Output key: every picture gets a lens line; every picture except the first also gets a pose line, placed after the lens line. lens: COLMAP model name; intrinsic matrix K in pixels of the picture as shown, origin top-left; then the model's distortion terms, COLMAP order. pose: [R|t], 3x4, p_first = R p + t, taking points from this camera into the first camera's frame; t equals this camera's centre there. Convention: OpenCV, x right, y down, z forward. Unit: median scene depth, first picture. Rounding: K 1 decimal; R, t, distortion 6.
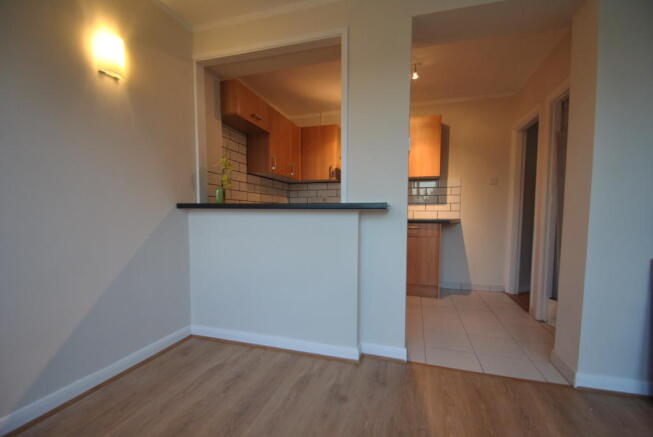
lens RADIAL K [[285.6, 0, 327.4], [0, 285.6, 231.1], [0, 0, 1]] dist [0.014973, -0.016319]
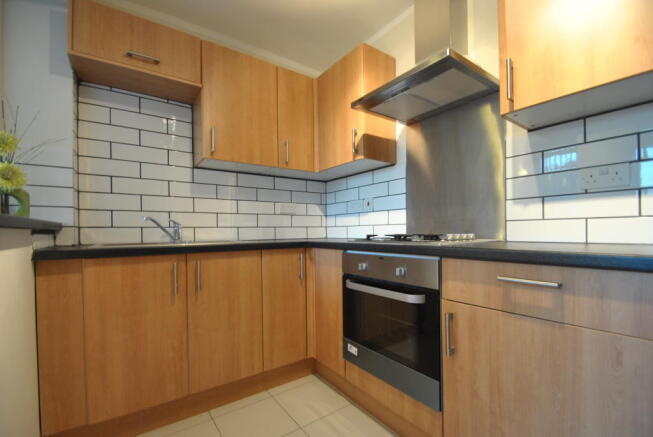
lens RADIAL K [[285.6, 0, 327.4], [0, 285.6, 231.1], [0, 0, 1]] dist [0.014973, -0.016319]
pose [[0.794040, -0.015834, -0.607660, 0.277354], [-0.018488, 0.998569, -0.050178, -0.036875], [0.607585, 0.051078, 0.792611, 0.617889]]
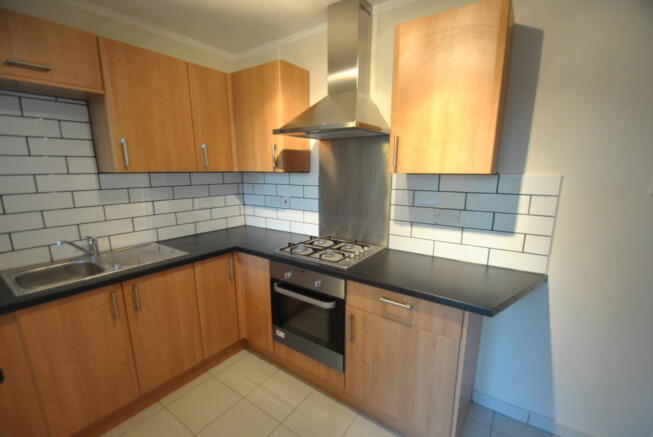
lens RADIAL K [[285.6, 0, 327.4], [0, 285.6, 231.1], [0, 0, 1]] dist [0.014973, -0.016319]
pose [[0.948393, 0.061273, -0.311121, 0.290858], [-0.012356, 0.987549, 0.156826, -0.162101], [0.316857, -0.144888, 0.937342, 0.530086]]
